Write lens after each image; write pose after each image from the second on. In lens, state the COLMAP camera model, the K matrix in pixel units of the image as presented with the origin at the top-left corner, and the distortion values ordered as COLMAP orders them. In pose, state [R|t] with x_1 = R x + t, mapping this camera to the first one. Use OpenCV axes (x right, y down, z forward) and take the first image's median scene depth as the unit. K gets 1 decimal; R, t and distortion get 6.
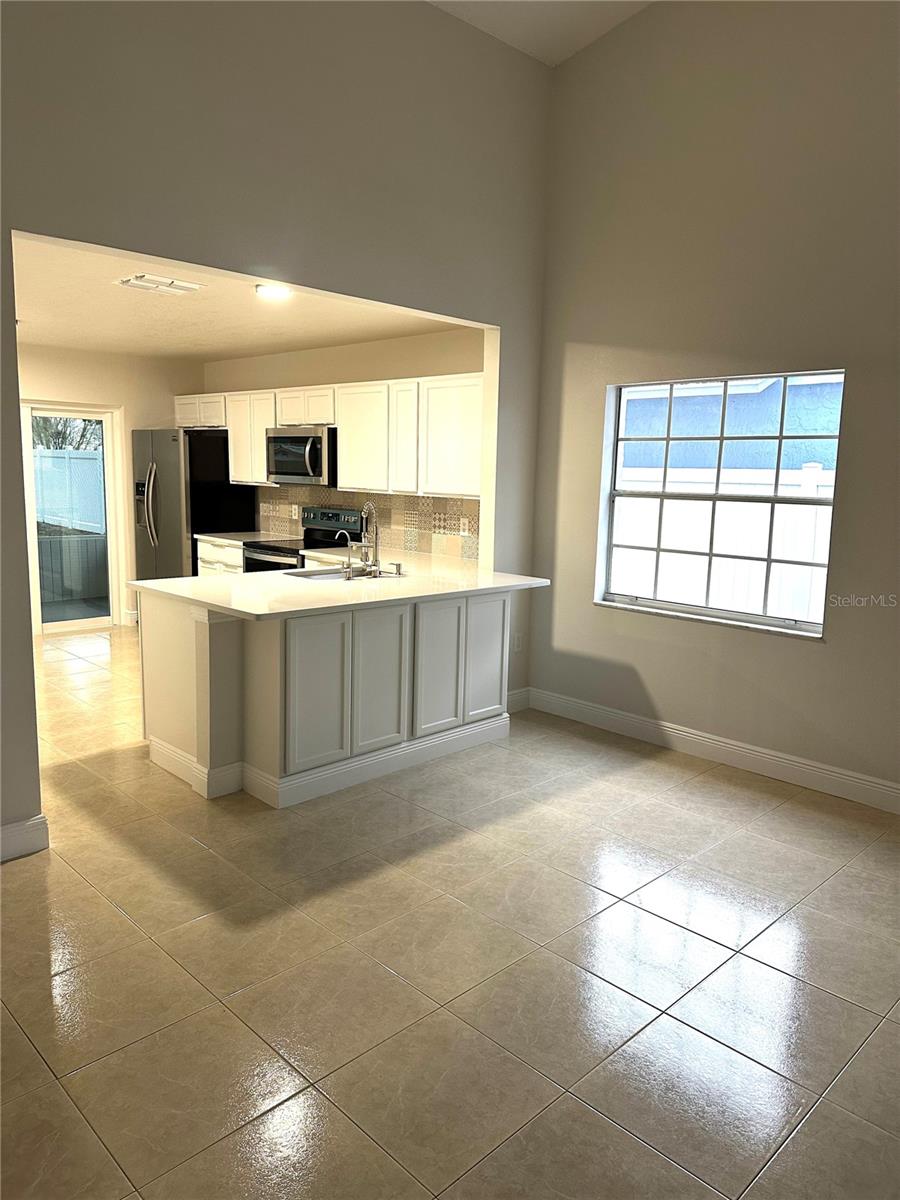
lens RADIAL K [[824.4, 0, 450.0], [0, 824.4, 600.0], [0, 0, 1]] dist [0.195889, -0.347538]
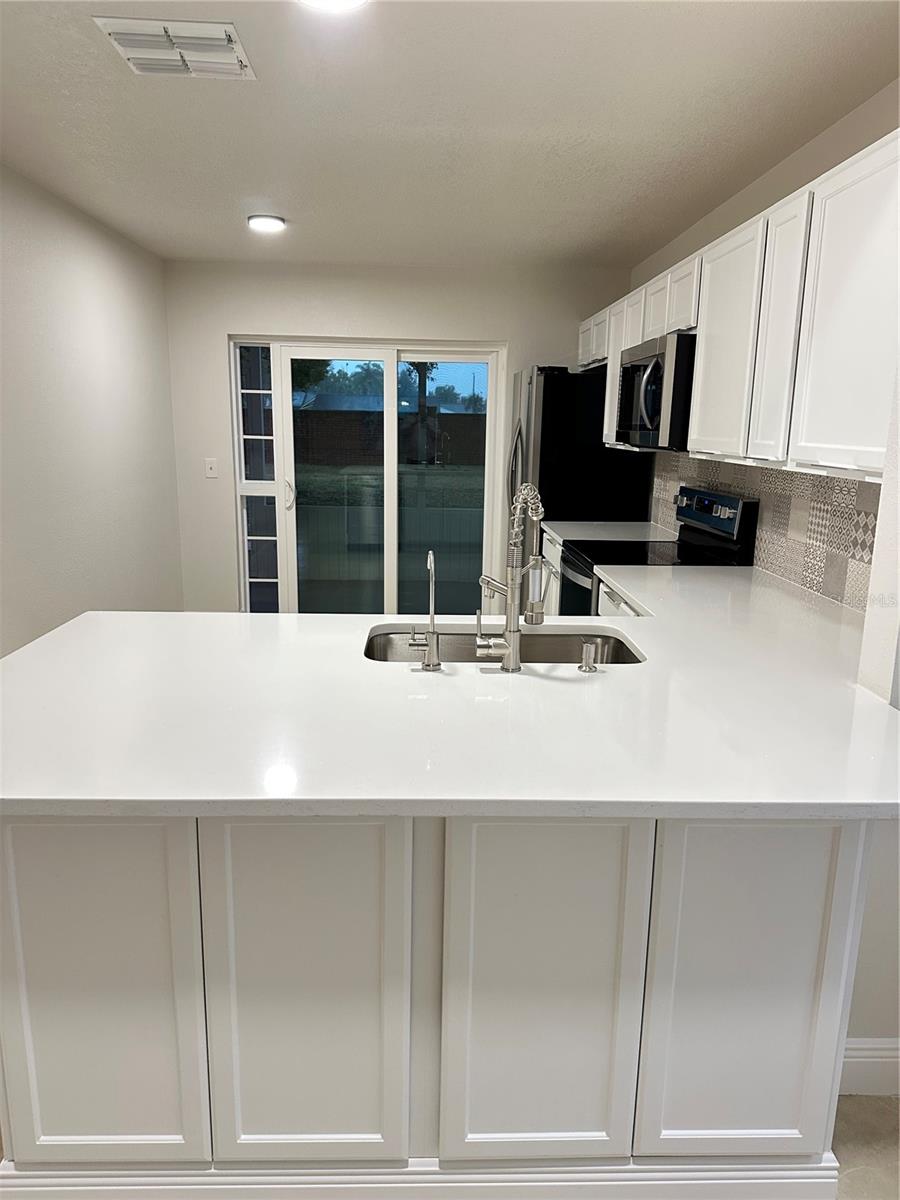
lens RADIAL K [[824.4, 0, 450.0], [0, 824.4, 600.0], [0, 0, 1]] dist [0.195889, -0.347538]
pose [[0.736790, 0.132950, -0.662922, 0.109948], [-0.107829, 0.991033, 0.078909, -0.065101], [0.667468, 0.013343, 0.744519, 0.483119]]
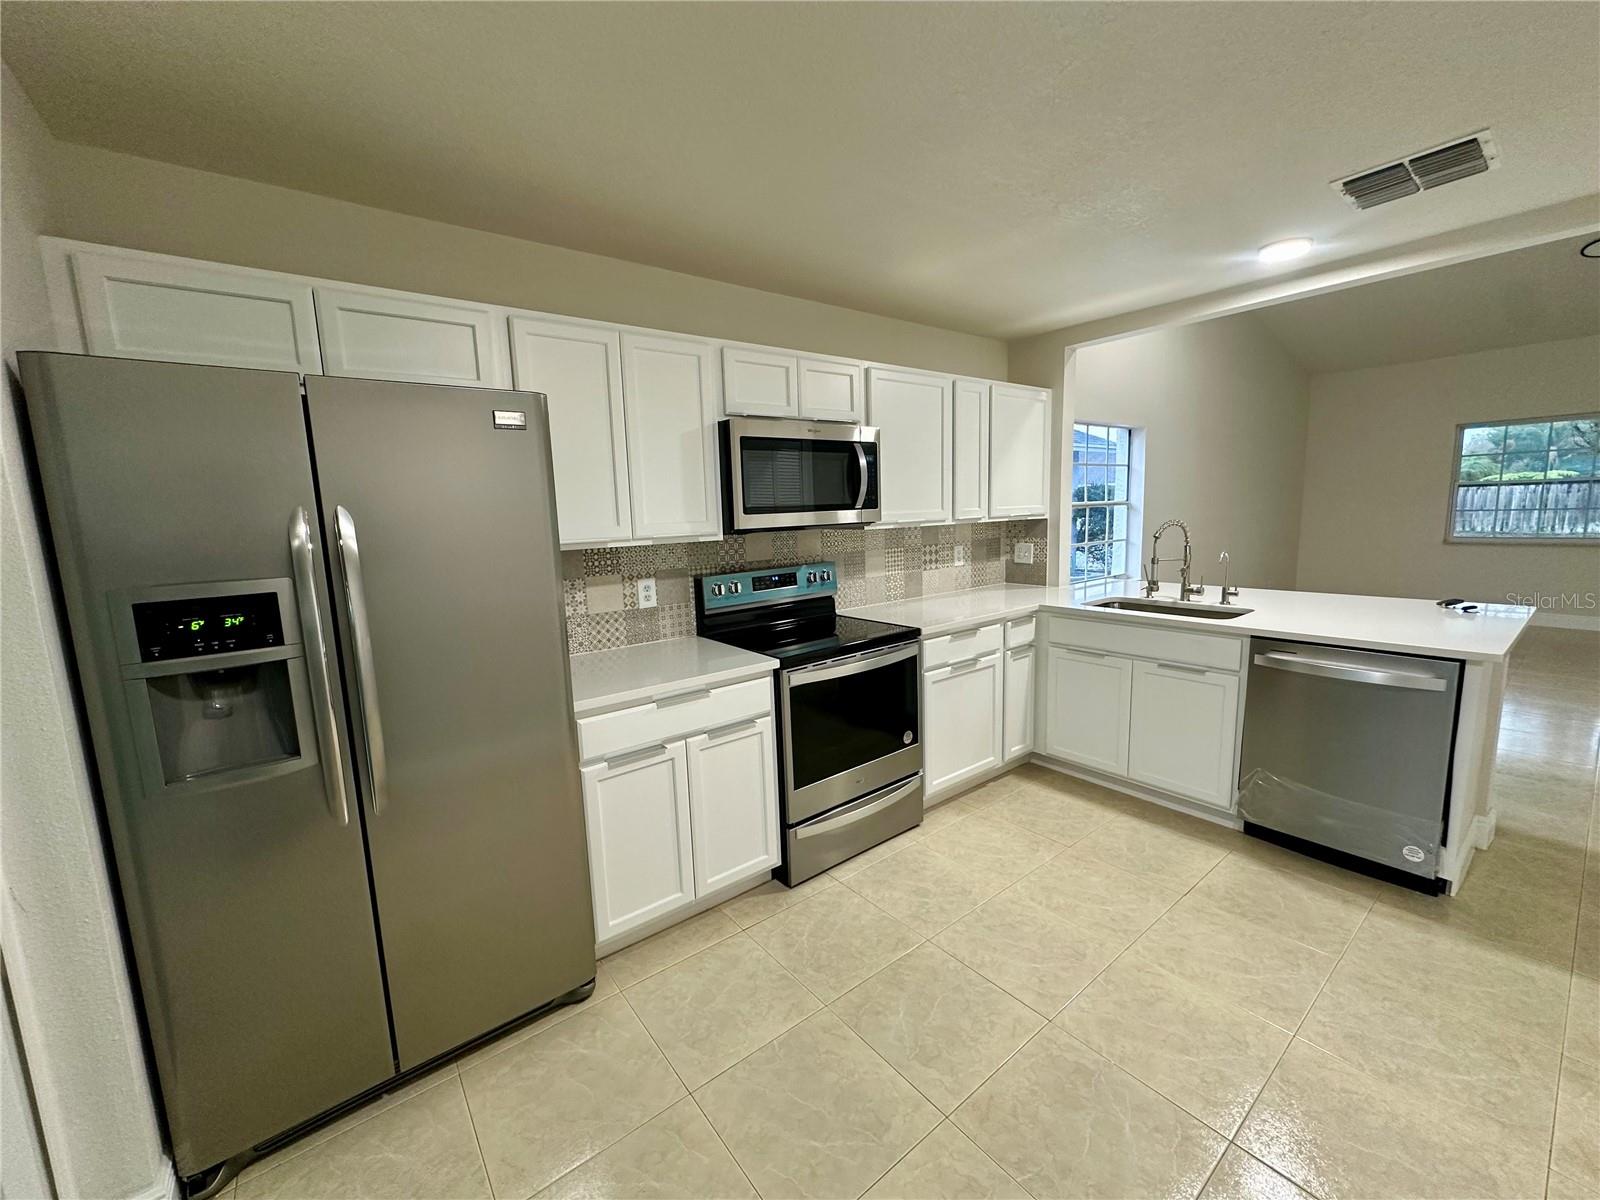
lens RADIAL K [[636.9, 0, 800.0], [0, 636.9, 600.0], [0, 0, 1]] dist [-0.001464, -0.000161]
pose [[0.119717, -0.171119, 0.977950, -0.592904], [0.191134, 0.970580, 0.146432, -0.152671], [-0.974236, 0.169389, 0.148902, 0.936877]]
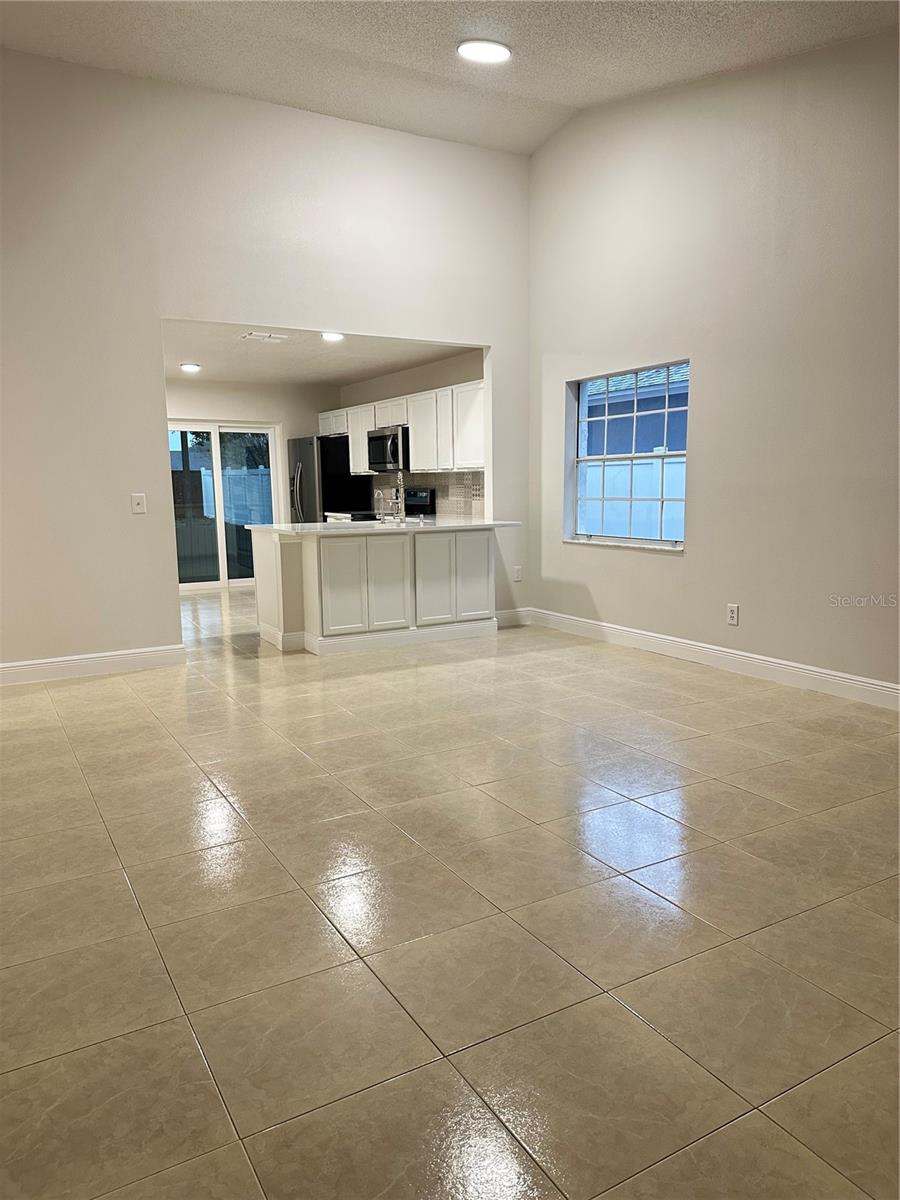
lens RADIAL K [[824.4, 0, 450.0], [0, 824.4, 600.0], [0, 0, 1]] dist [0.195889, -0.347538]
pose [[0.967445, -0.000836, -0.253079, 0.260239], [-0.003595, 0.999848, -0.017044, 0.096085], [0.253055, 0.017399, 0.967295, -0.287191]]
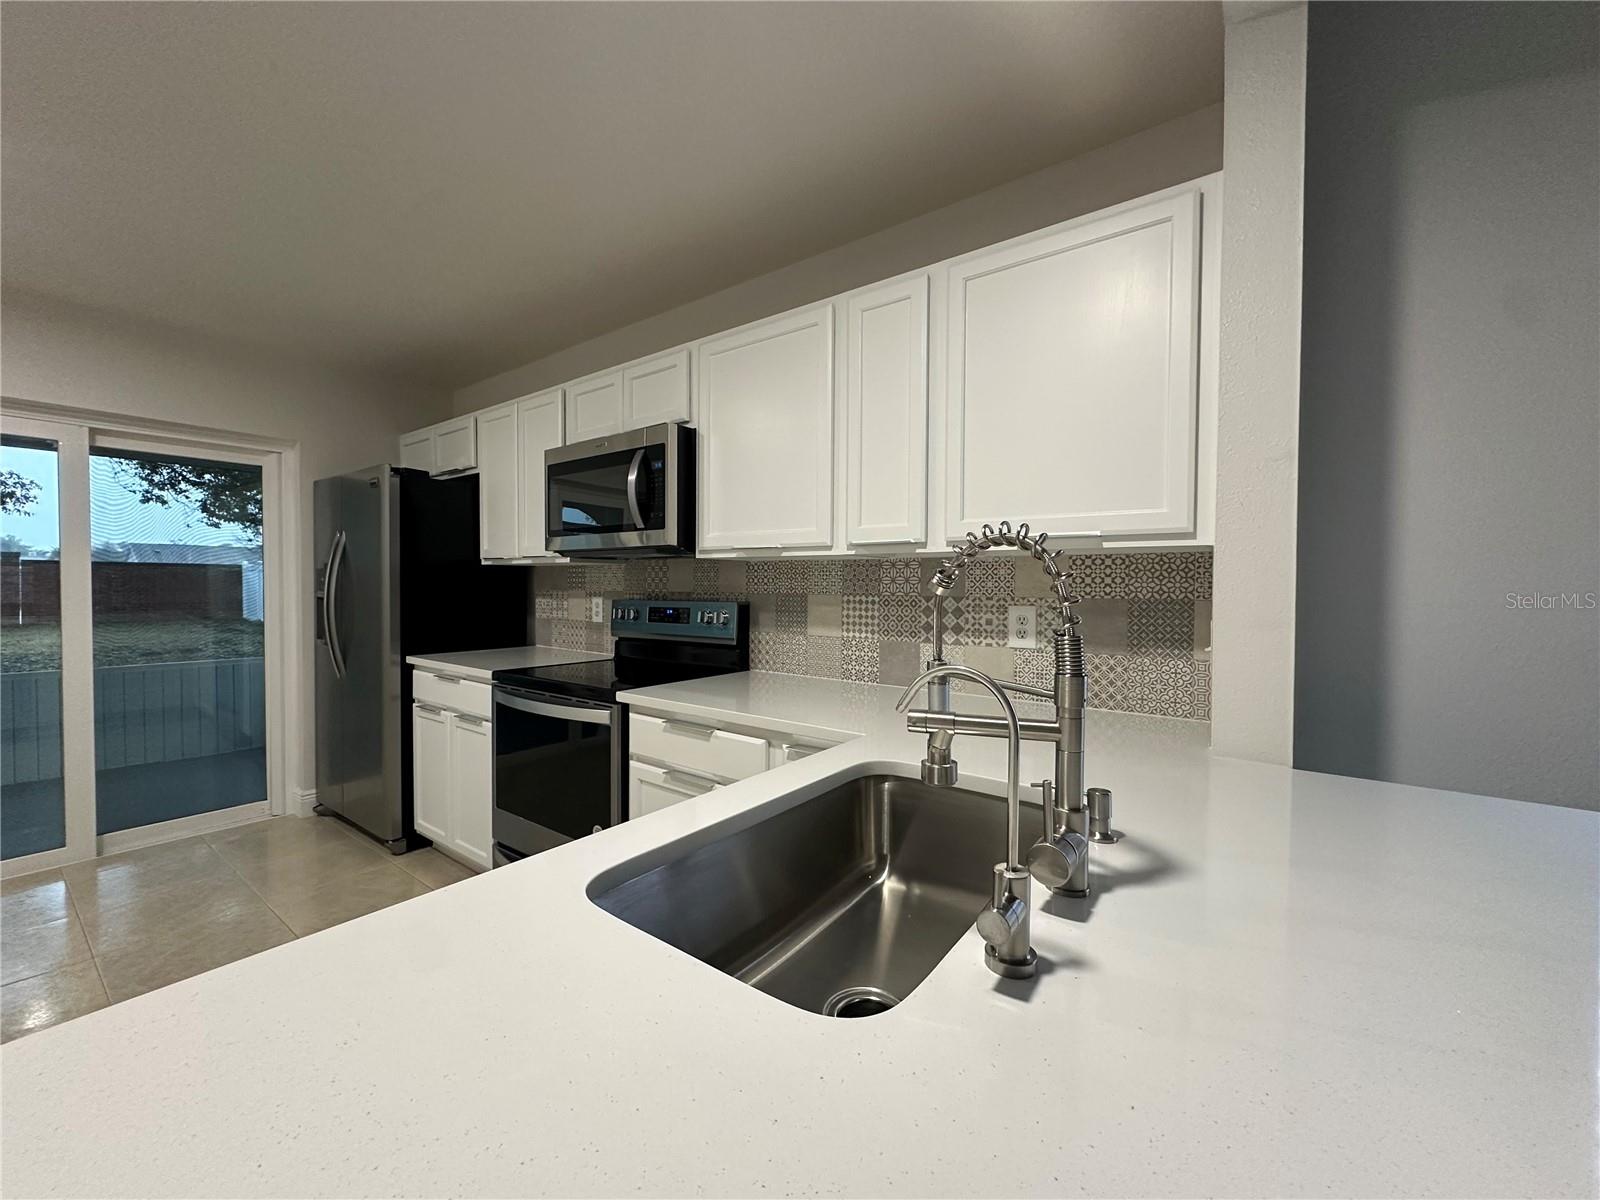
lens RADIAL K [[636.9, 0, 800.0], [0, 636.9, 600.0], [0, 0, 1]] dist [-0.001464, -0.000161]
pose [[0.988949, -0.020680, 0.146805, -0.124551], [0.039538, 0.991149, -0.126727, -0.057017], [-0.142885, 0.131131, 0.981014, 0.607444]]
